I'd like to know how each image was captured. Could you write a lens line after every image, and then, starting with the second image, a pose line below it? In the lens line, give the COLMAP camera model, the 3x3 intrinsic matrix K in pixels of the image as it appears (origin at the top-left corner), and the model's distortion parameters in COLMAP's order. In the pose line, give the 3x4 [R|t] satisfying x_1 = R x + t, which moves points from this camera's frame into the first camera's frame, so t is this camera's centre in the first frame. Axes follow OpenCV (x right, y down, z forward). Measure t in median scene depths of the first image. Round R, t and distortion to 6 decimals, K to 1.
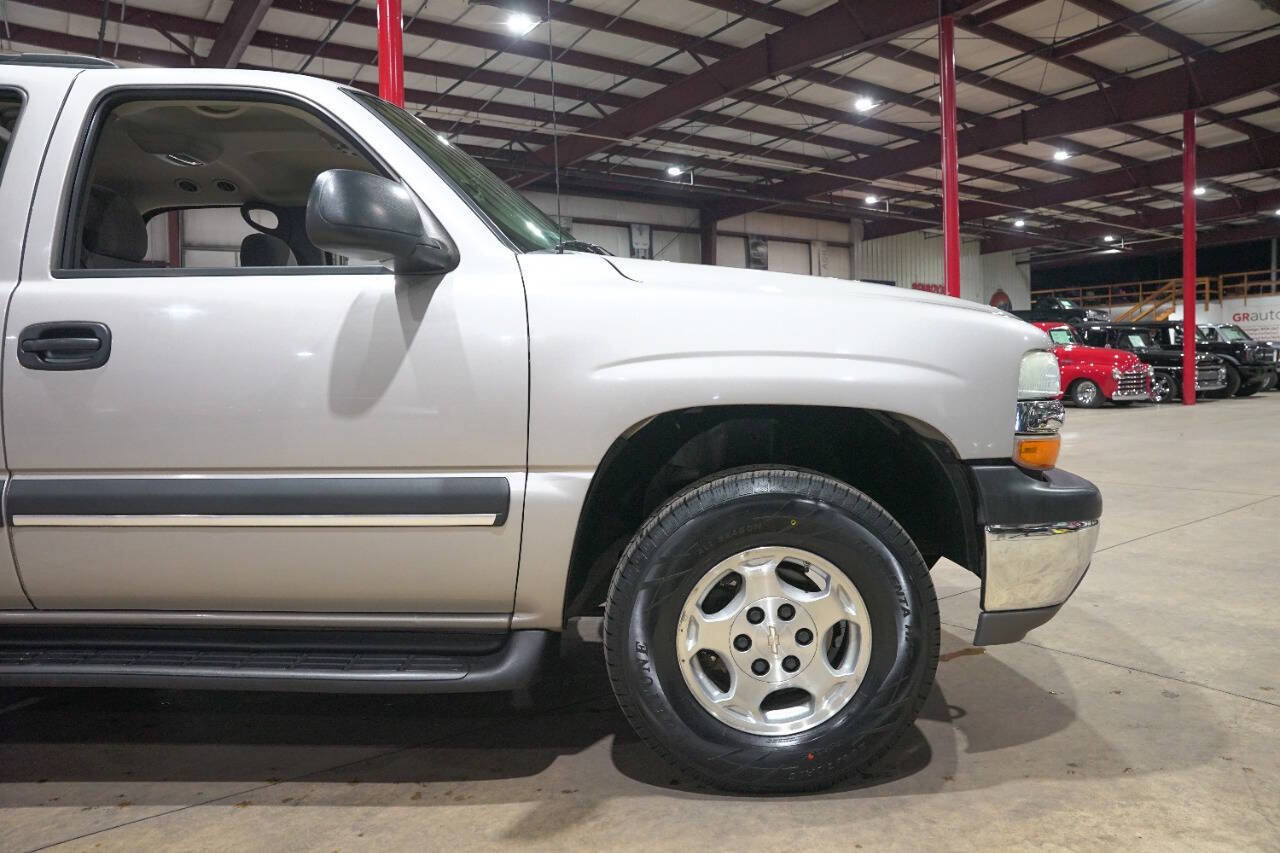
lens RADIAL K [[876.0, 0, 643.0], [0, 876.0, 425.1], [0, 0, 1]] dist [-0.141217, 0.110129]
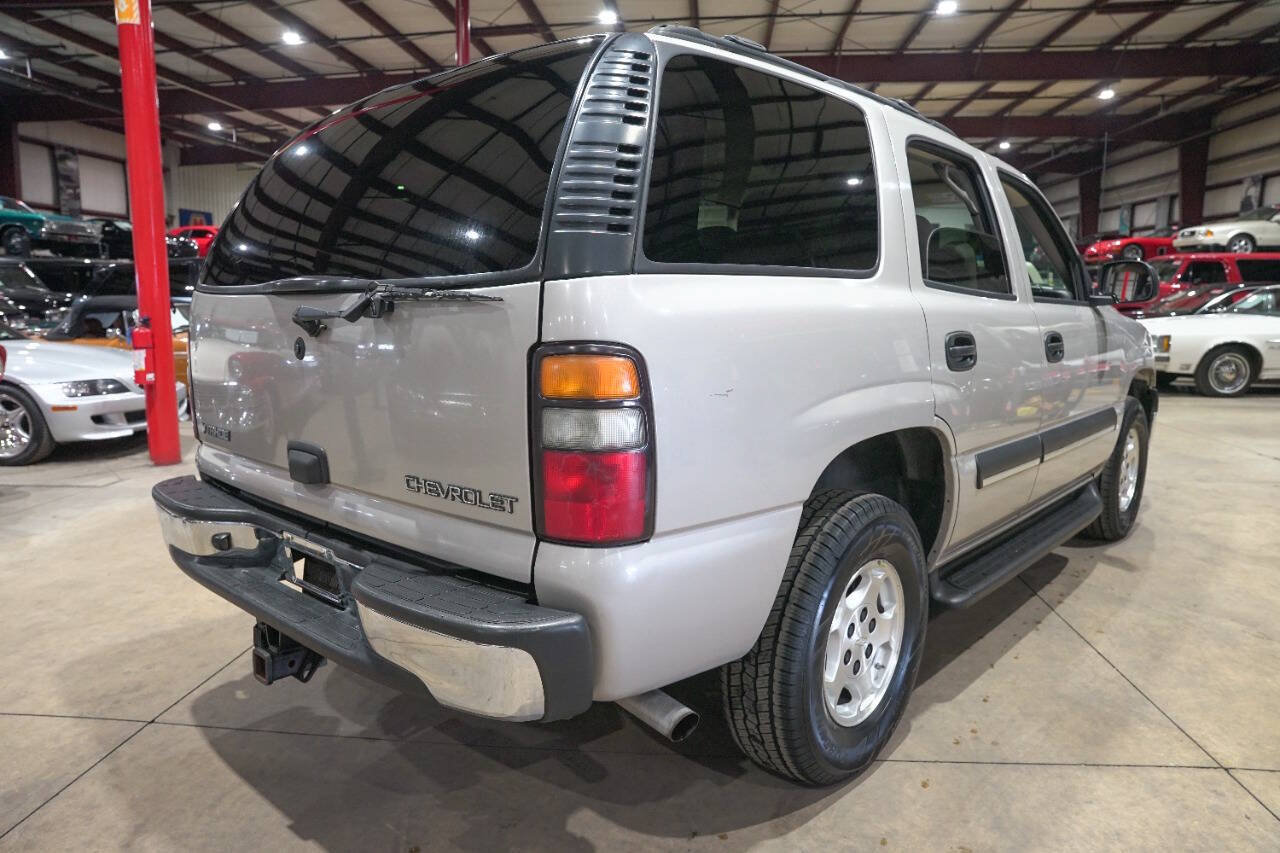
lens RADIAL K [[876.0, 0, 643.6], [0, 876.0, 422.2], [0, 0, 1]] dist [-0.141217, 0.110129]
pose [[0.643754, -0.086213, 0.760360, -2.181066], [0.028544, 0.995647, 0.088725, -0.104973], [-0.764700, -0.035413, 0.643413, 0.486334]]
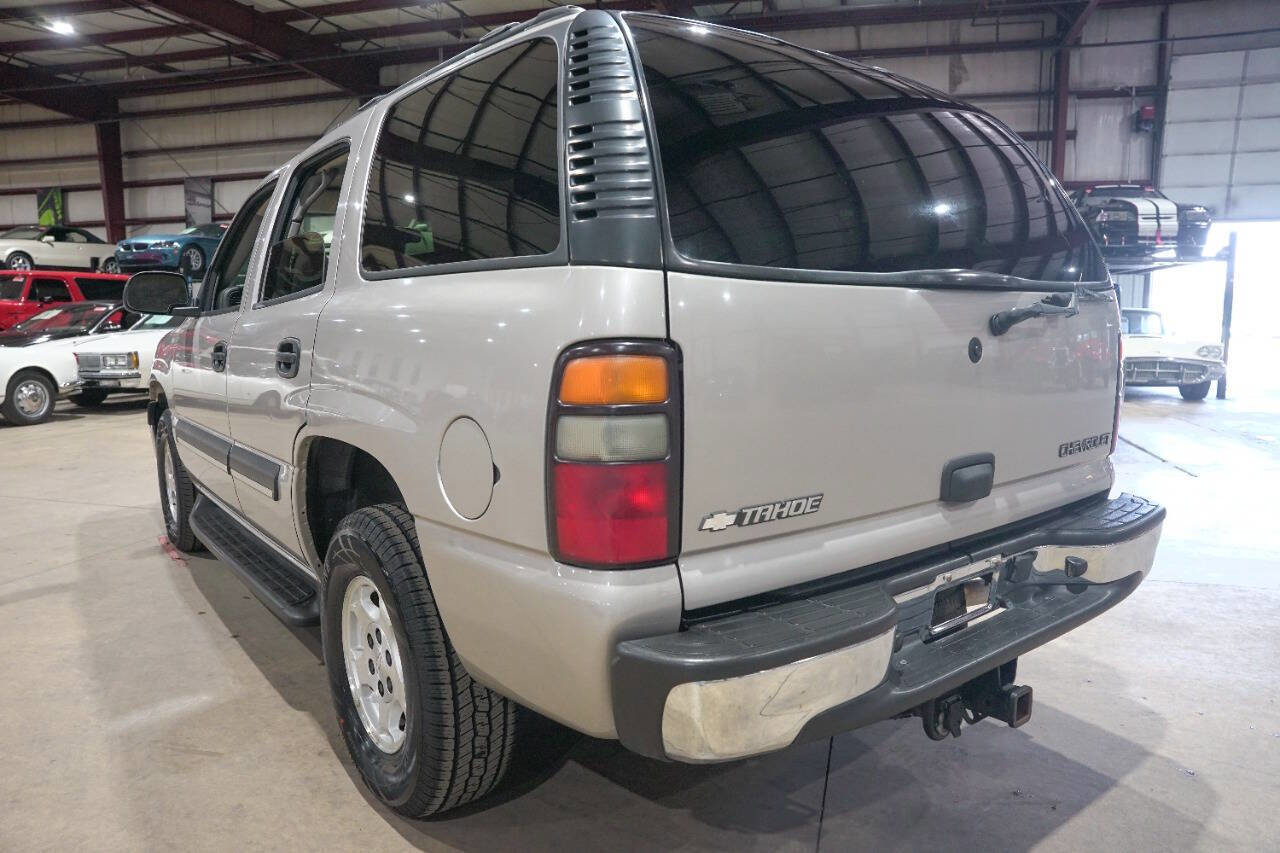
lens RADIAL K [[876.0, 0, 646.5], [0, 876.0, 424.2], [0, 0, 1]] dist [-0.141217, 0.110129]
pose [[-0.634343, -0.070281, 0.769850, -2.150714], [0.065071, 0.987470, 0.143765, -0.182237], [-0.770308, 0.141291, -0.621822, 2.143806]]
